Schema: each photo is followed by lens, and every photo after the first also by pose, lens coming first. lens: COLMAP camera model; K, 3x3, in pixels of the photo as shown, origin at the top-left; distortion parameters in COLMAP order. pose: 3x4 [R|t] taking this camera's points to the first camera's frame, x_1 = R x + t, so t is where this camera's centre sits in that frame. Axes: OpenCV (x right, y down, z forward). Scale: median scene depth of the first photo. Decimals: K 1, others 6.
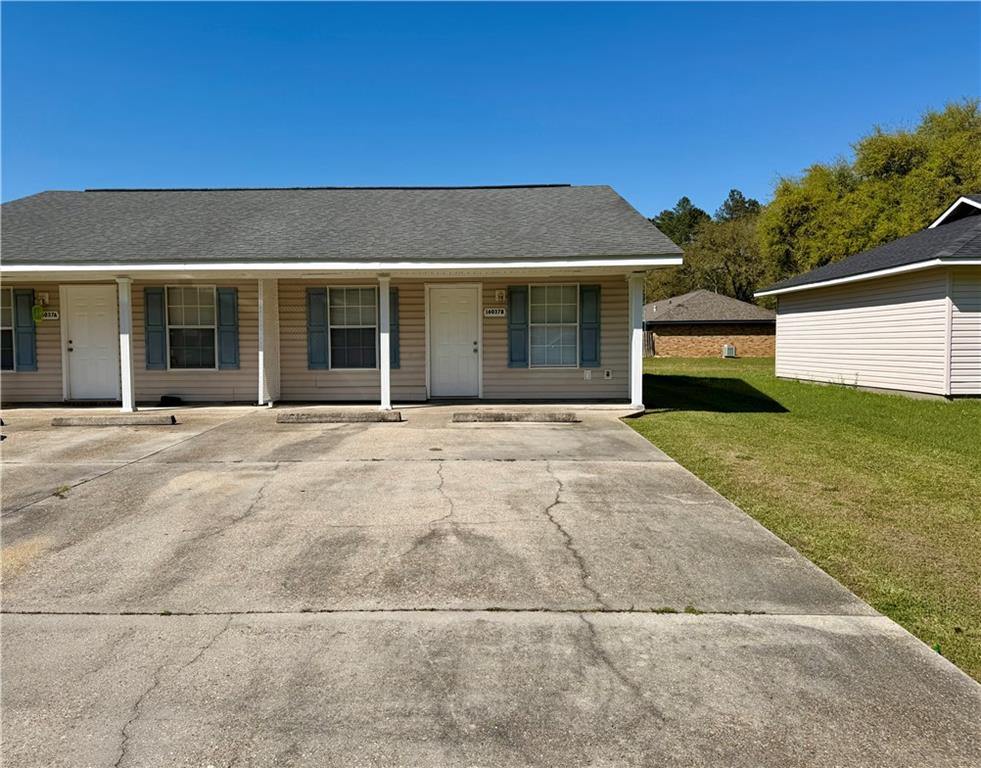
lens RADIAL K [[792.3, 0, 490.5], [0, 792.3, 388.4], [0, 0, 1]] dist [0.107294, 0.001478]
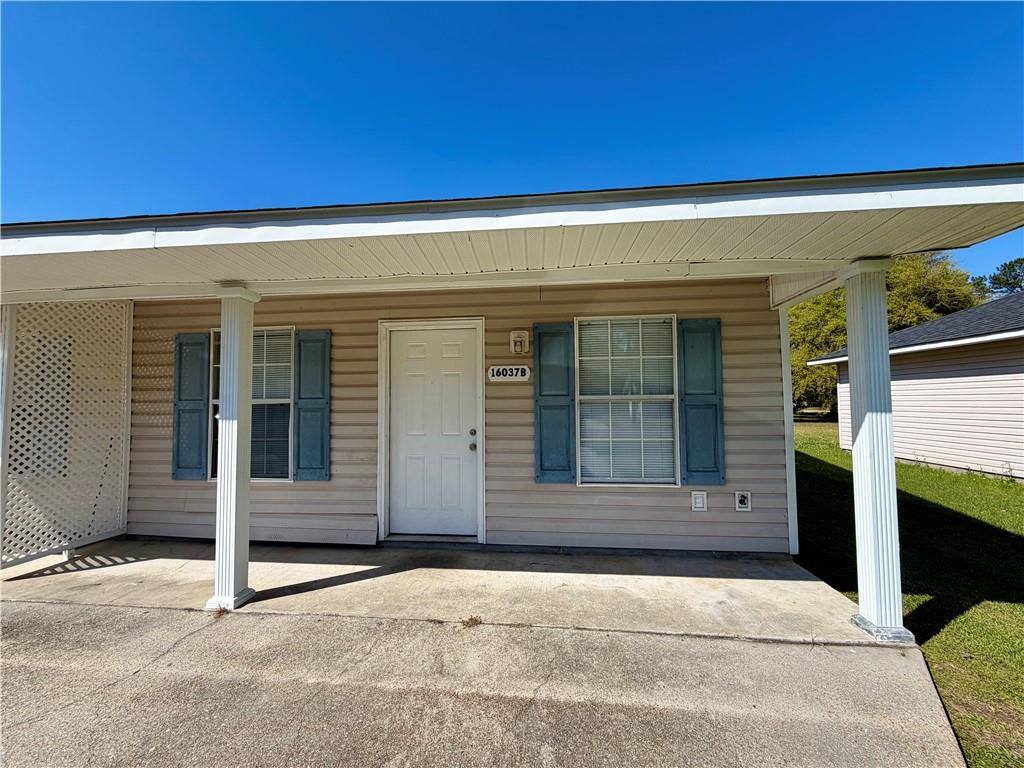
lens RADIAL K [[409.0, 0, 512.1], [0, 409.0, 381.9], [0, 0, 1]] dist [-0.000418, 0.000259]
pose [[0.994407, -0.004419, -0.105527, 0.035572], [-0.006388, 0.994780, -0.101846, -0.063490], [0.105427, 0.101951, 0.989187, 0.736027]]
